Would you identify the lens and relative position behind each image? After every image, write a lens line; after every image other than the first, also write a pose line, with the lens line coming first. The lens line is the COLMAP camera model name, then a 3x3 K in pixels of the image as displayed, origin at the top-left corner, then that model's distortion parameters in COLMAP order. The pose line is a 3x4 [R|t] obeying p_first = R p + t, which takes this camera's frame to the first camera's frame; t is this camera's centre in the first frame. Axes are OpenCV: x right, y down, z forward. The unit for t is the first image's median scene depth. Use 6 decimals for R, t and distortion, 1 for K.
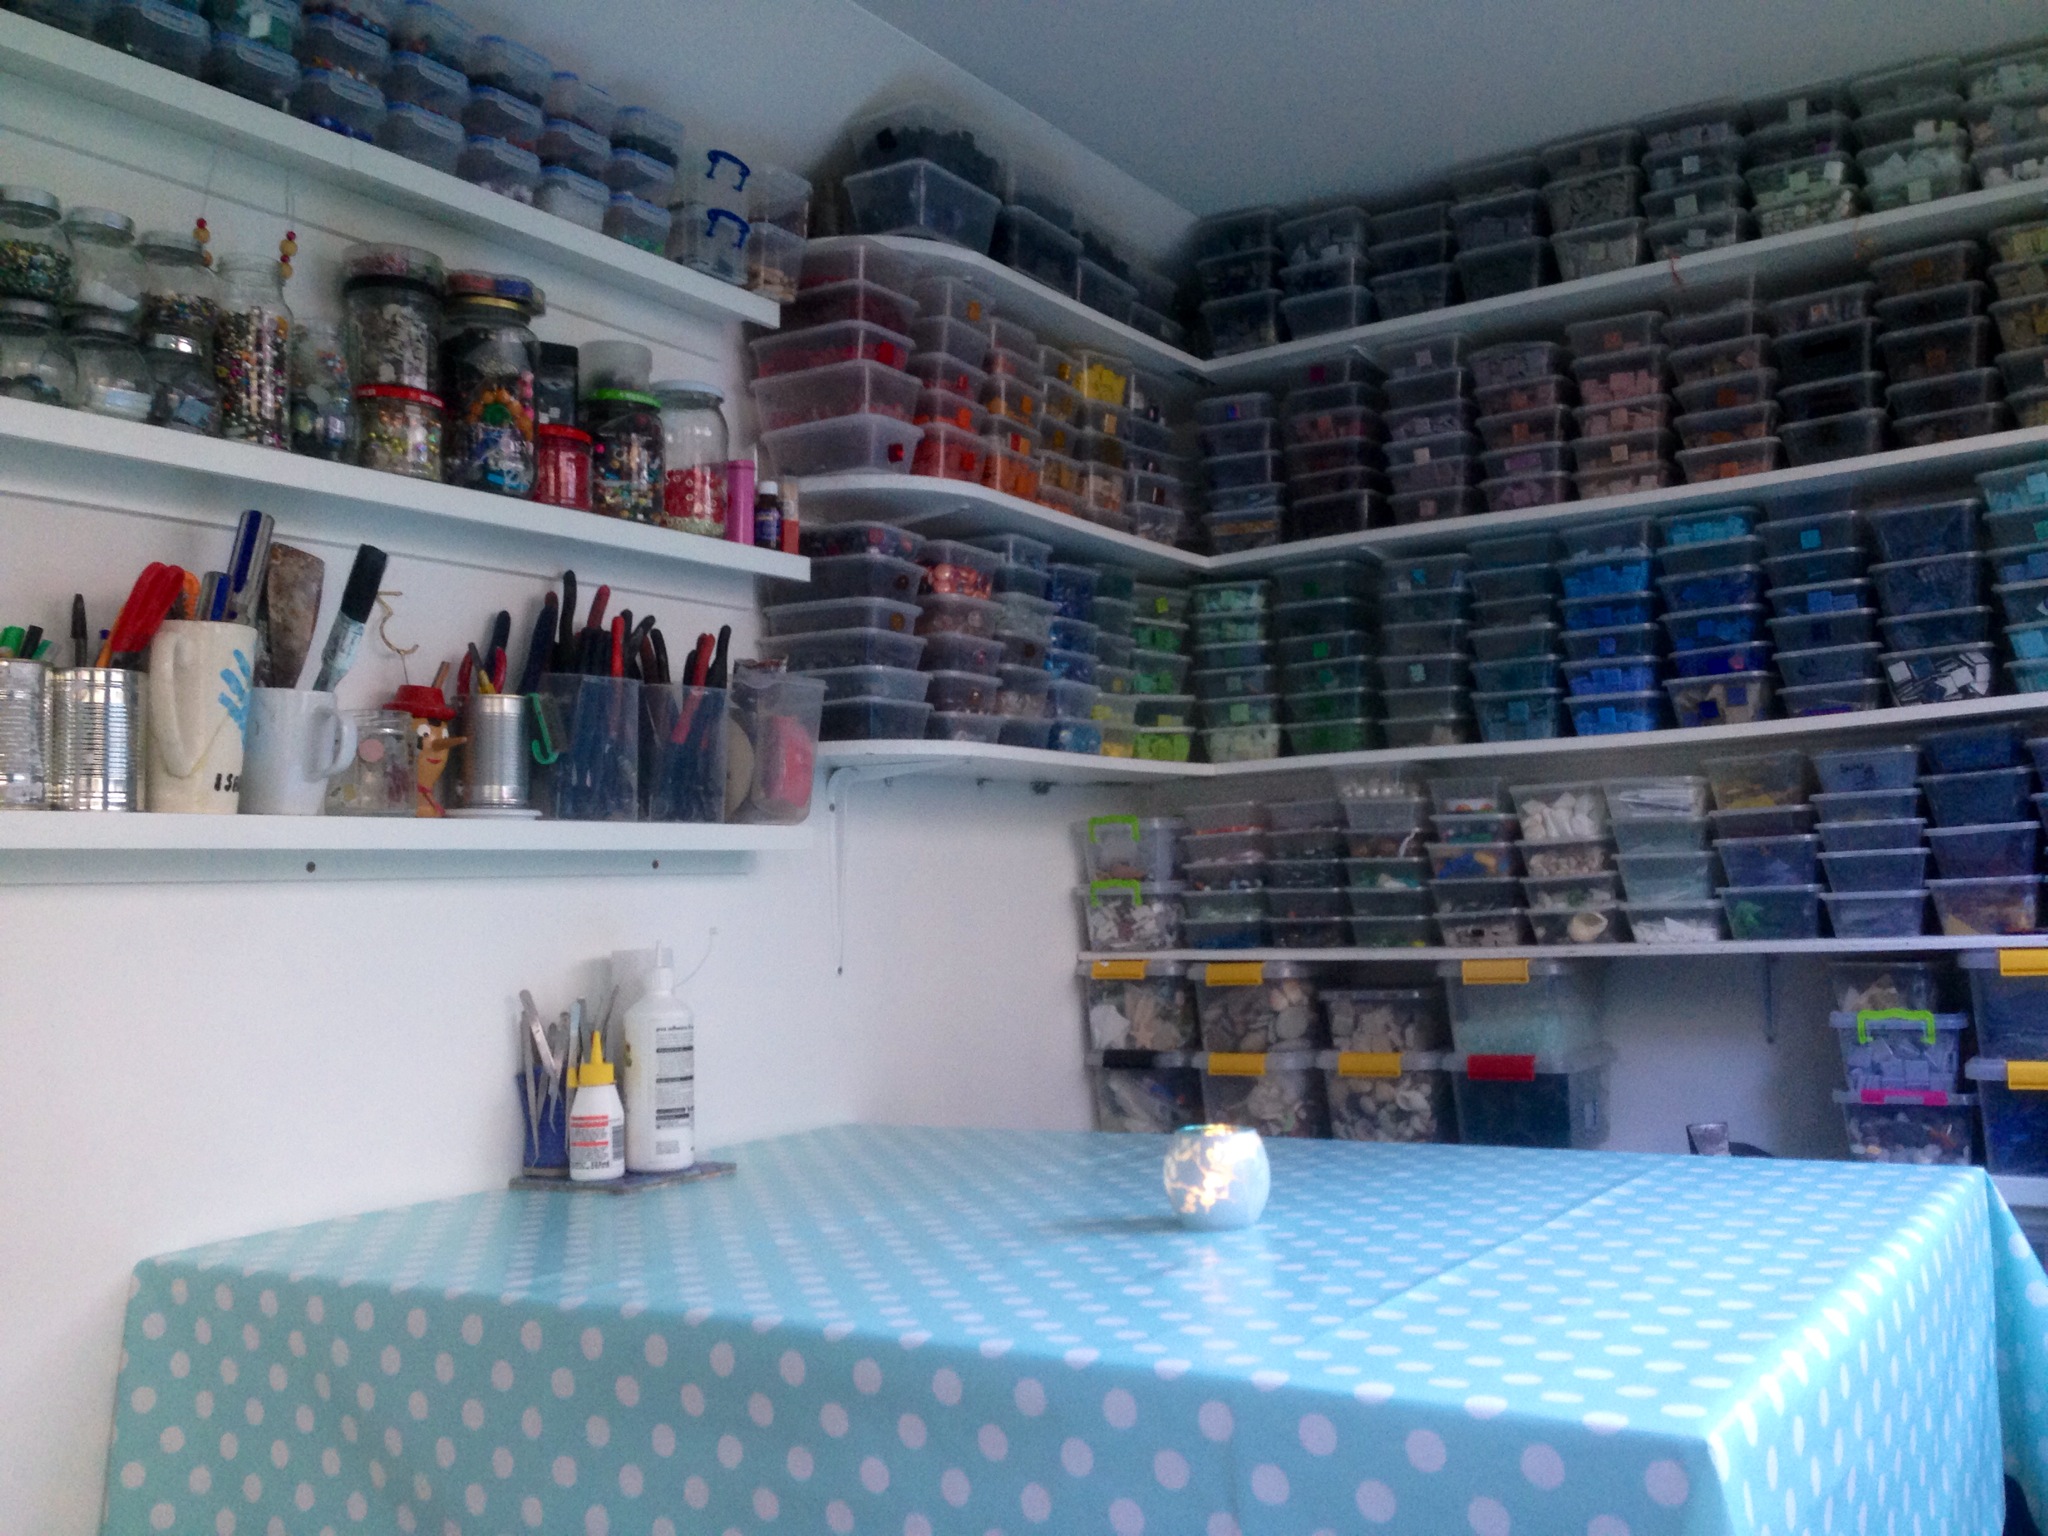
lens RADIAL K [[1870.0, 0, 993.2], [0, 1870.0, 760.8], [0, 0, 1]] dist [0.049358, 0.000000]
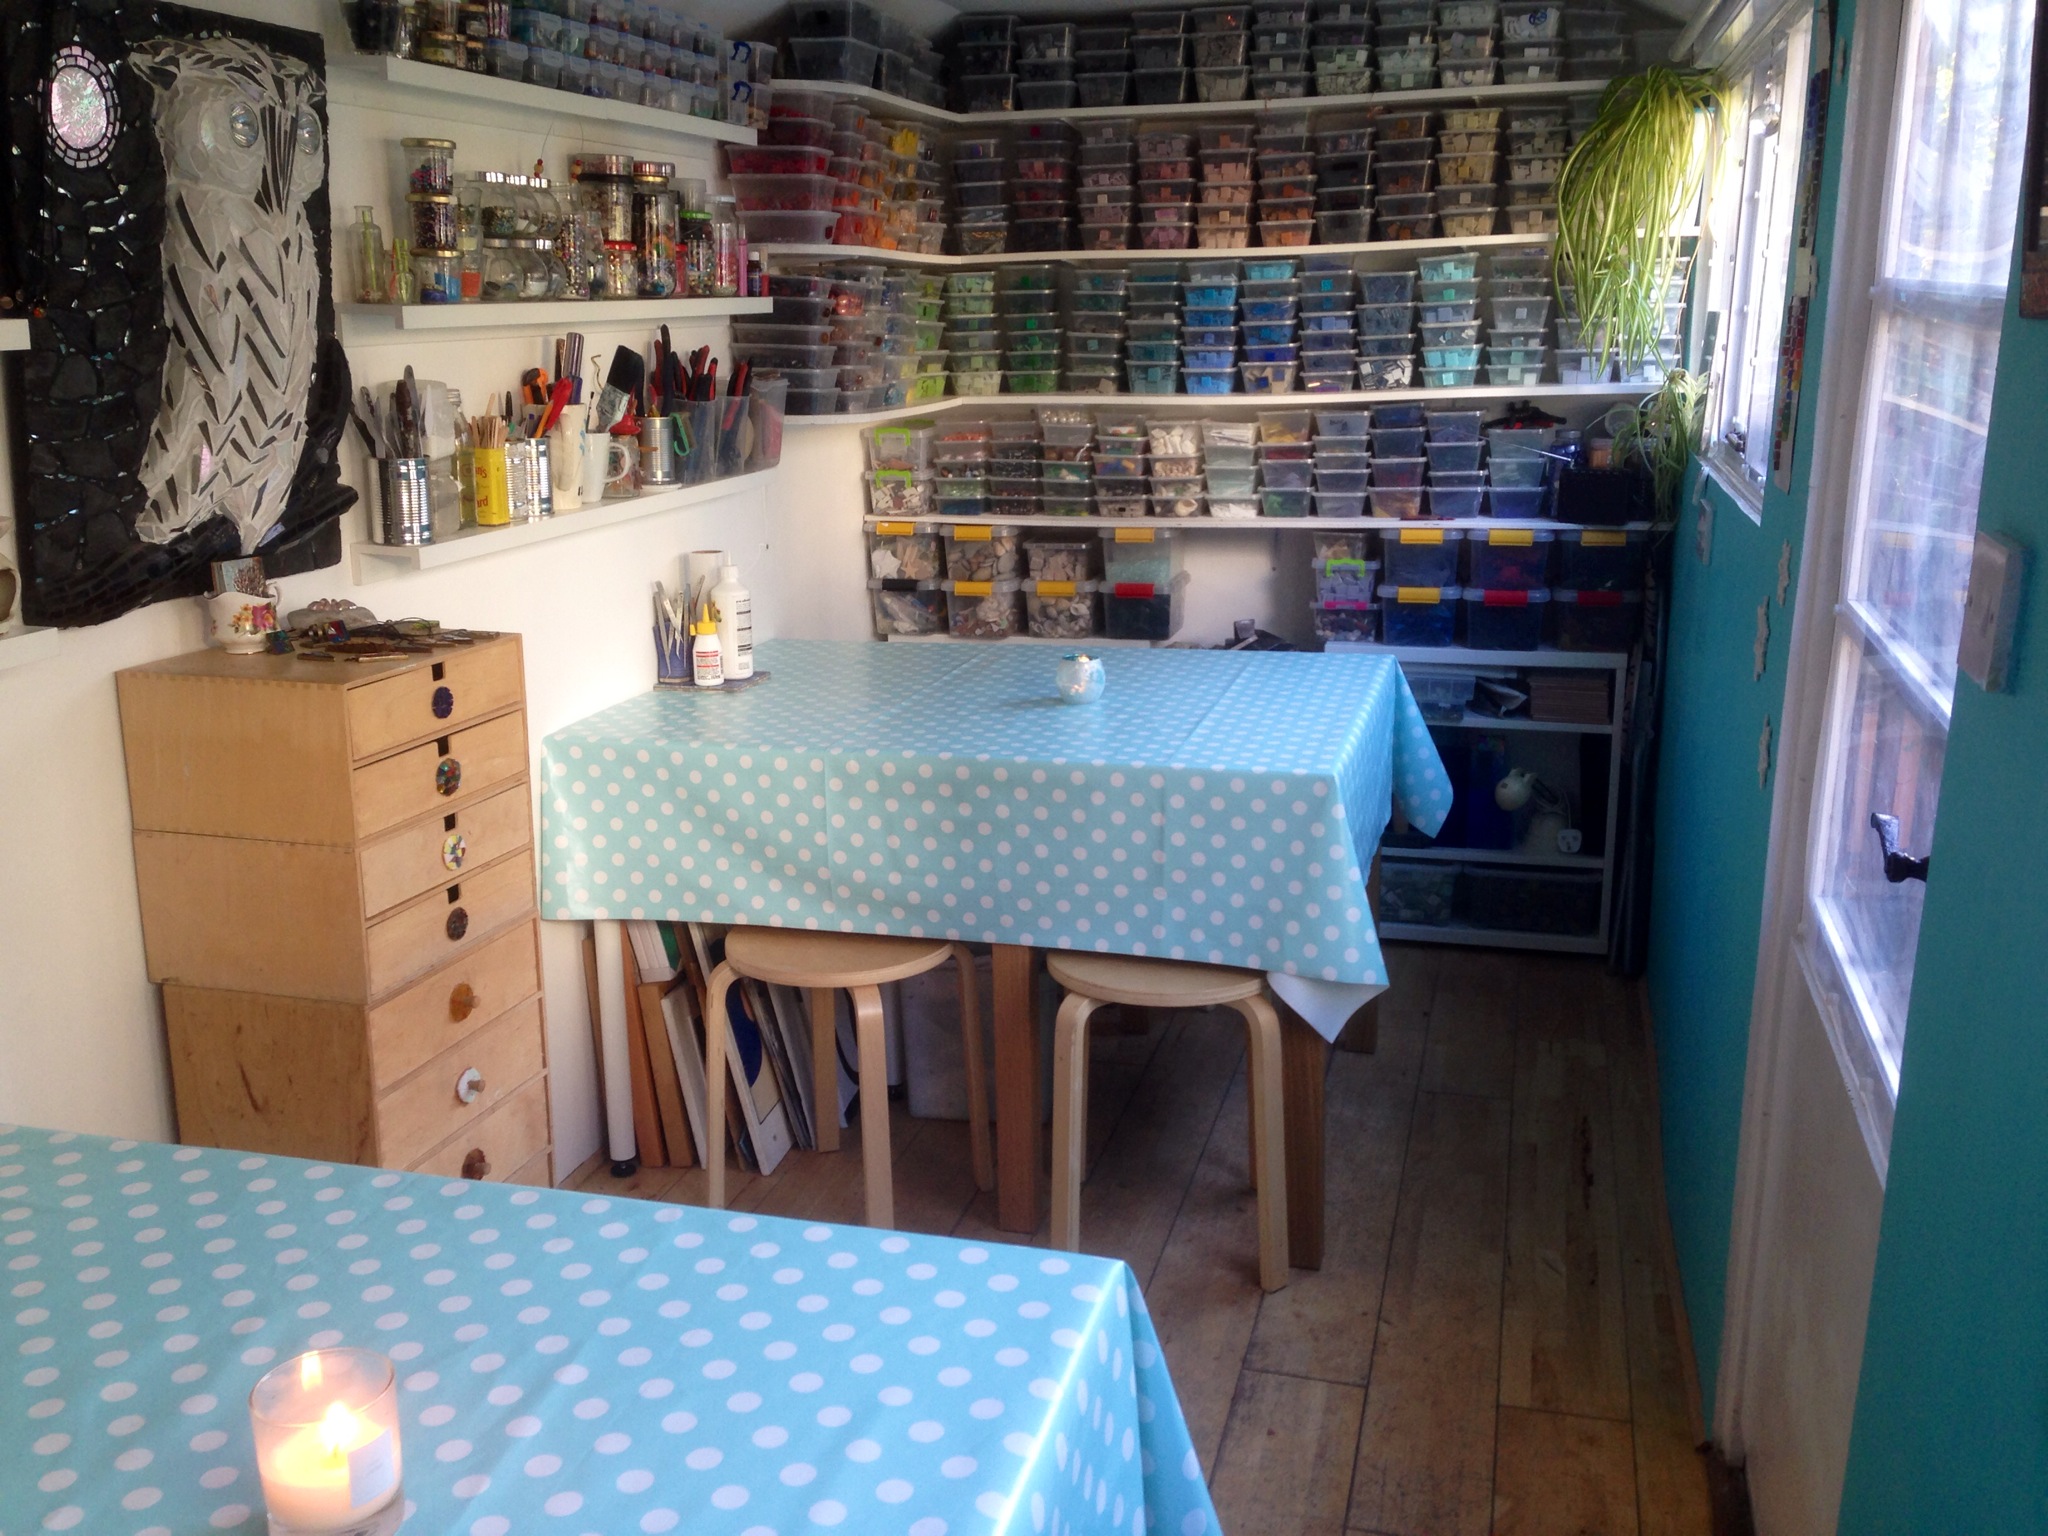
lens RADIAL K [[1870.0, 0, 1011.6], [0, 1870.0, 772.6], [0, 0, 1]] dist [0.049358, 0.000000]
pose [[0.949457, -0.055201, 0.309005, -0.405470], [-0.042929, 0.952331, 0.302031, -0.206425], [-0.310947, -0.300030, 0.901828, -0.602967]]
